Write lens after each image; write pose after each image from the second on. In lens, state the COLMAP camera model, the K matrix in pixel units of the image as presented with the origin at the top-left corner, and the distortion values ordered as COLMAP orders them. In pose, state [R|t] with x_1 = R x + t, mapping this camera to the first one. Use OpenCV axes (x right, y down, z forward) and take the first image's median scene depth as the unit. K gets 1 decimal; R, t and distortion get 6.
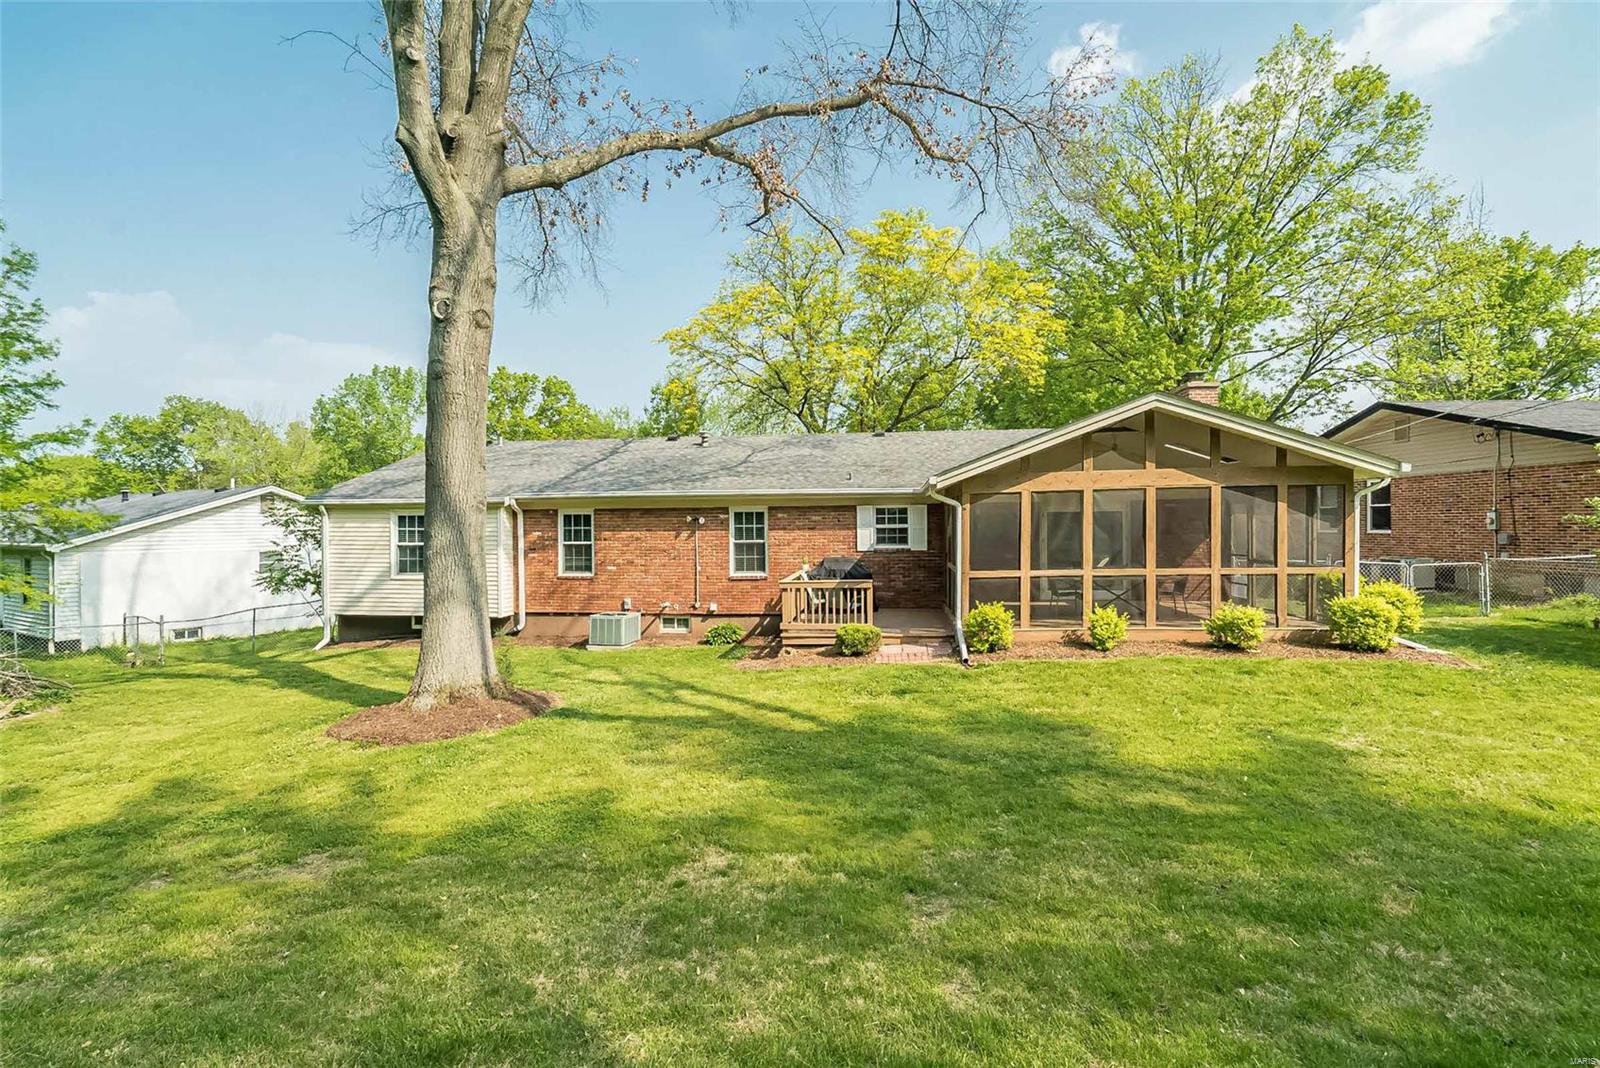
lens RADIAL K [[718.5, 0, 800.0], [0, 718.5, 534.0], [0, 0, 1]] dist [0.000362, -0.000016]
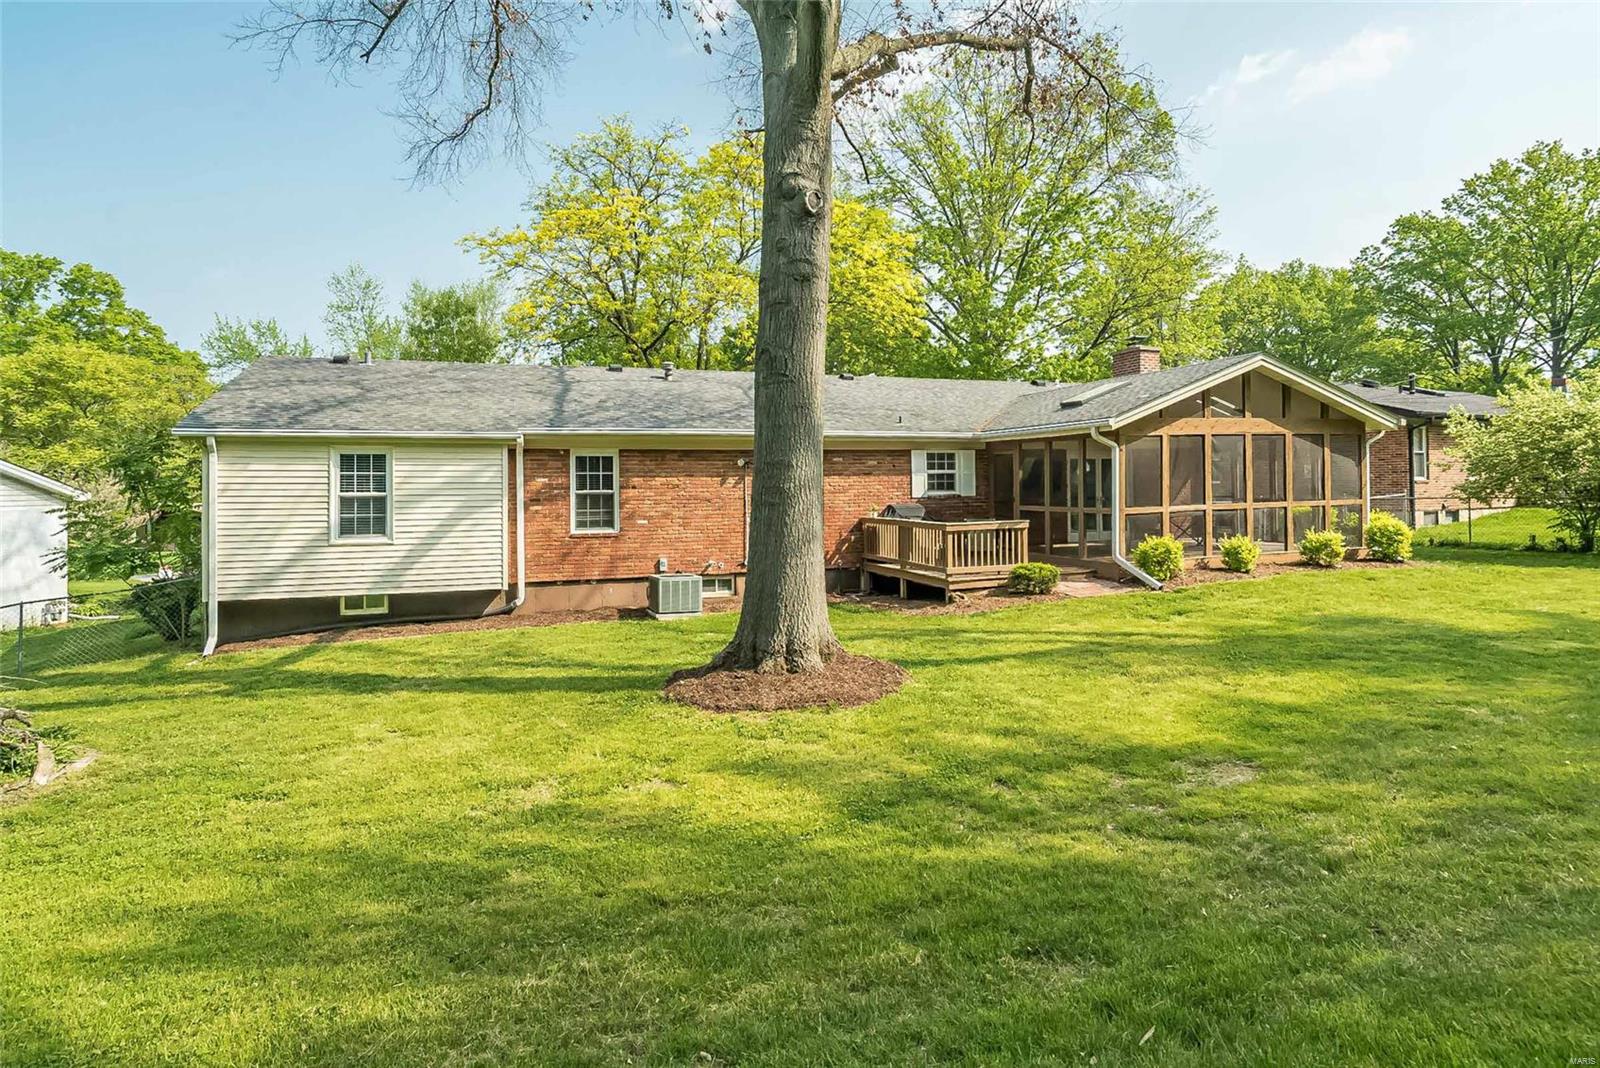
lens RADIAL K [[848.2, 0, 799.6], [0, 848.2, 485.7], [0, 0, 1]] dist [0.011402, -0.000156]
pose [[0.896006, -0.001795, 0.444038, -0.532615], [0.010966, 0.999776, -0.018087, 0.025498], [-0.443906, 0.021075, 0.895826, 0.053626]]
